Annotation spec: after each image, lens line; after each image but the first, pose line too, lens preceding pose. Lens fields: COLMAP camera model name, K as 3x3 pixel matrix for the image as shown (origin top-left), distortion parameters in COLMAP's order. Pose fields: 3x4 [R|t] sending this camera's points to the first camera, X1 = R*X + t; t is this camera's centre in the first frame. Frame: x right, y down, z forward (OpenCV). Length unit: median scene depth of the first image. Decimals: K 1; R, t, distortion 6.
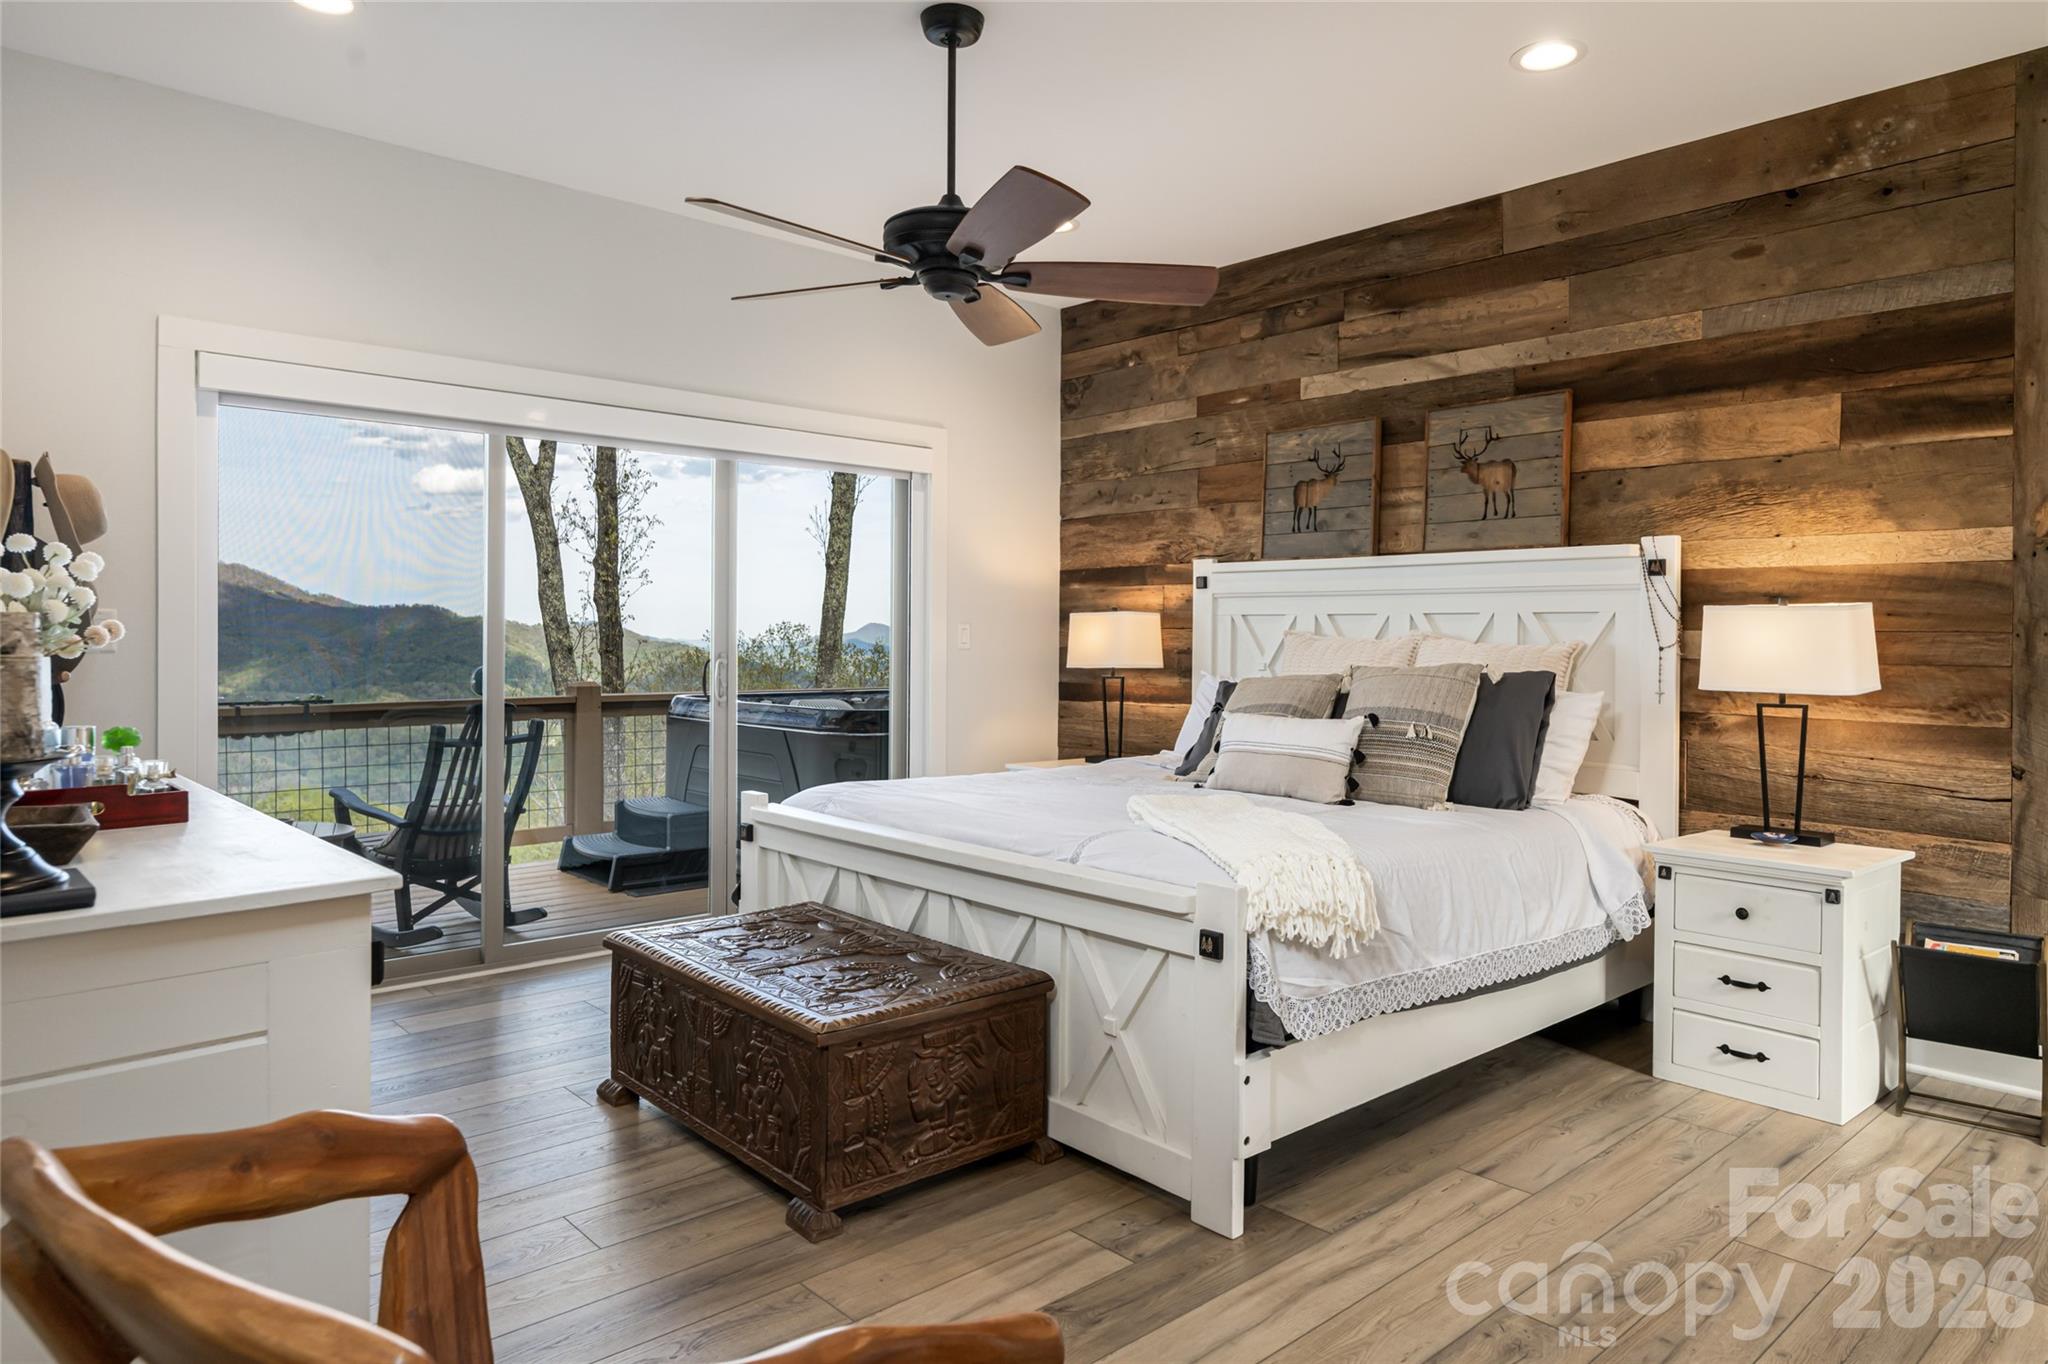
lens RADIAL K [[1254.3, 0, 1025.7], [0, 1254.3, 644.2], [0, 0, 1]] dist [0.000167, 0.000091]
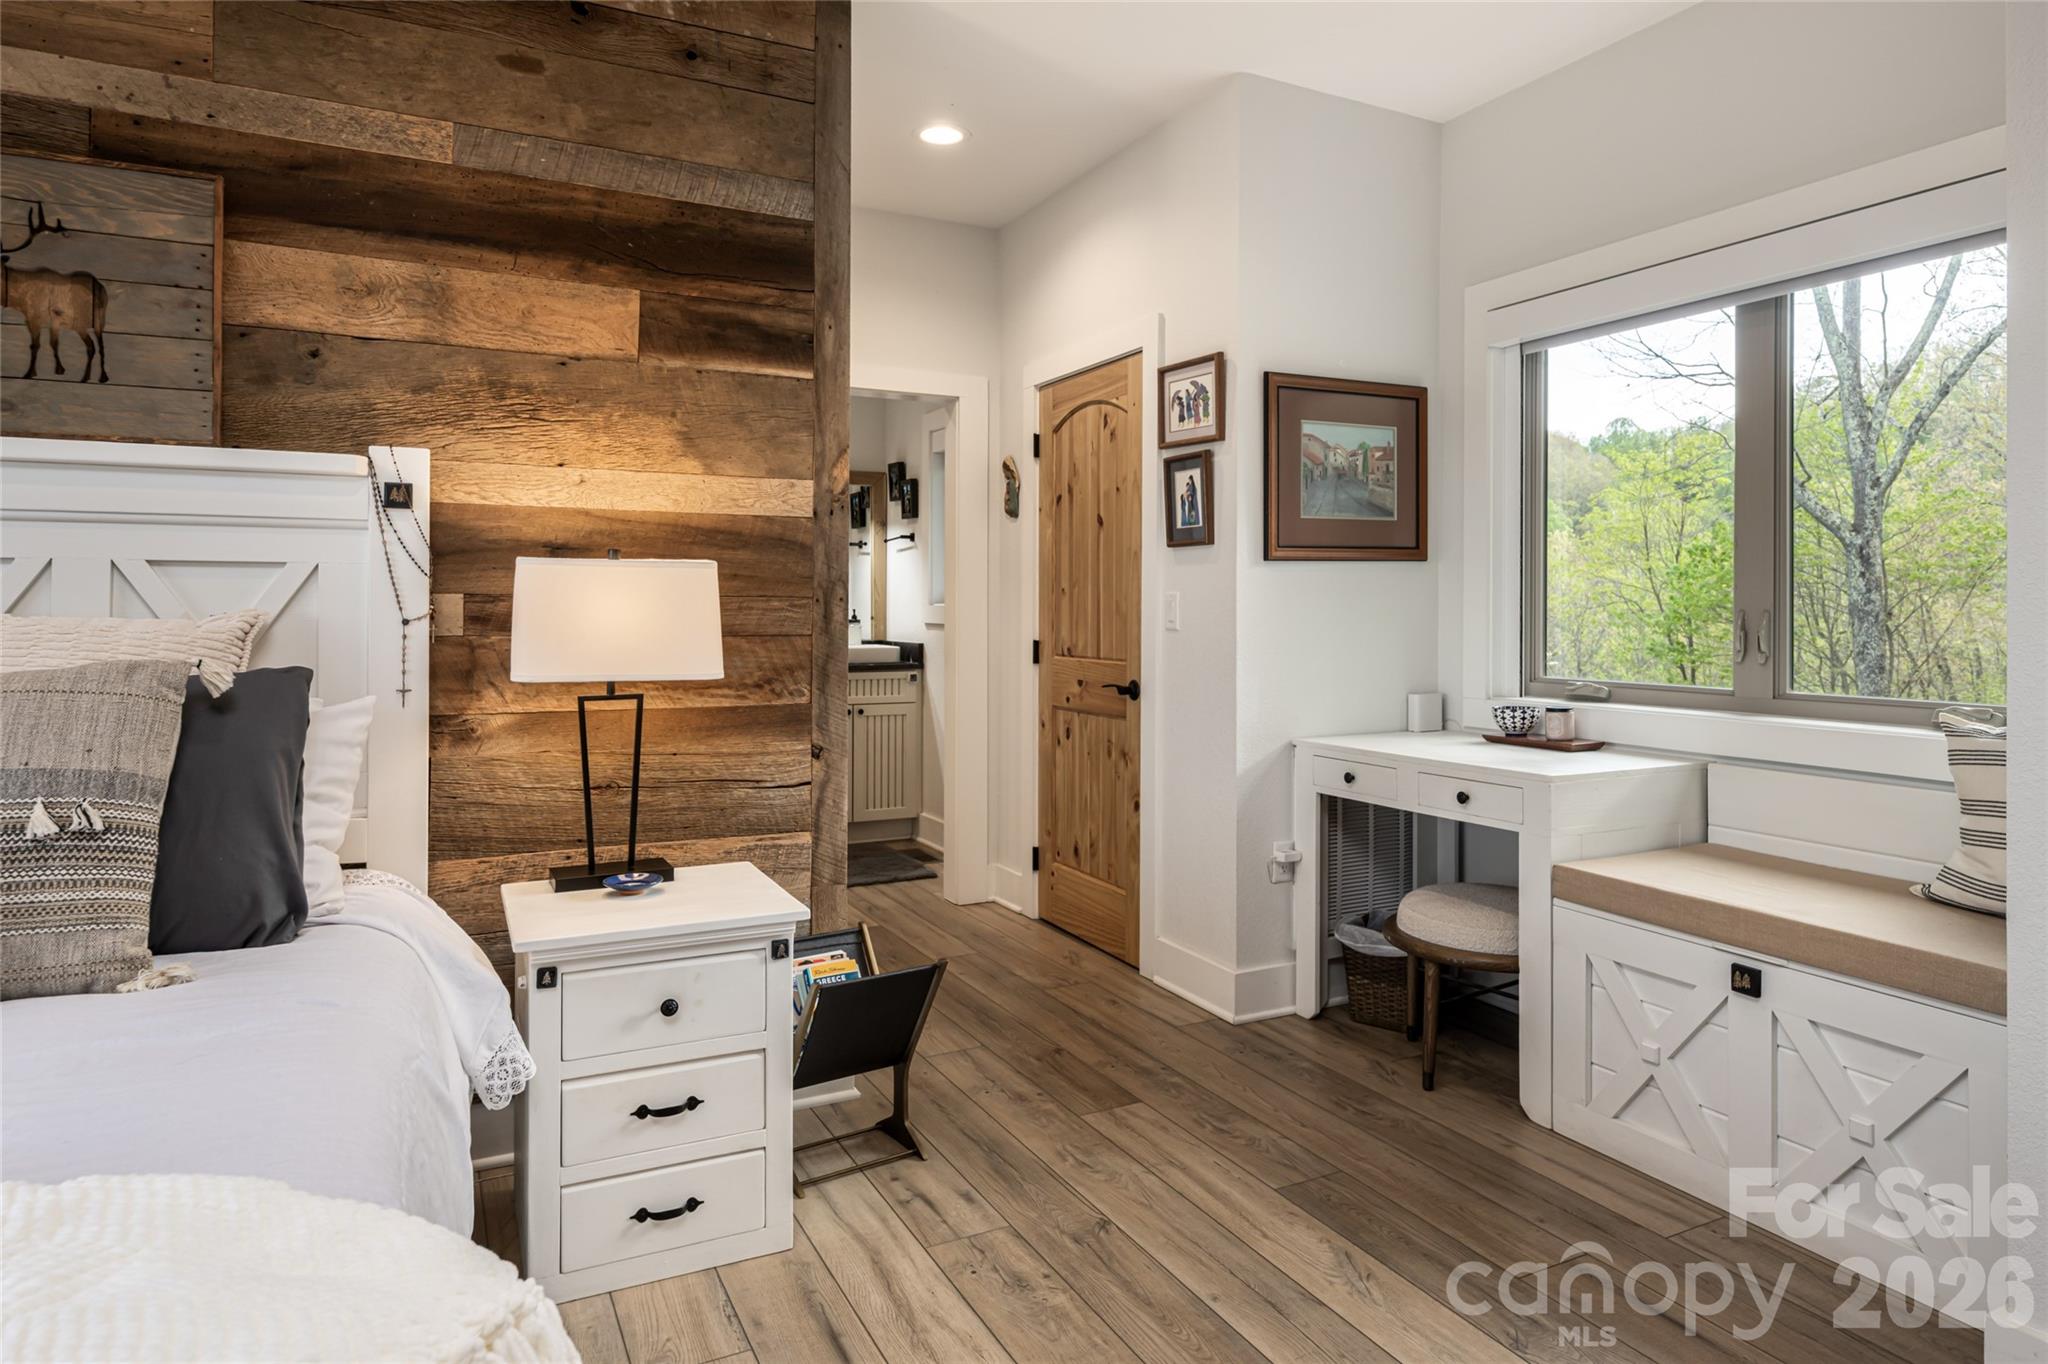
lens RADIAL K [[1204.9, 0, 1025.1], [0, 1204.9, 599.3], [0, 0, 1]] dist [0.001215, -0.000552]
pose [[0.255633, -0.001215, 0.966773, -0.014134], [0.006499, 0.999979, -0.000462, -0.006088], [-0.966752, 0.006401, 0.255636, 0.583379]]
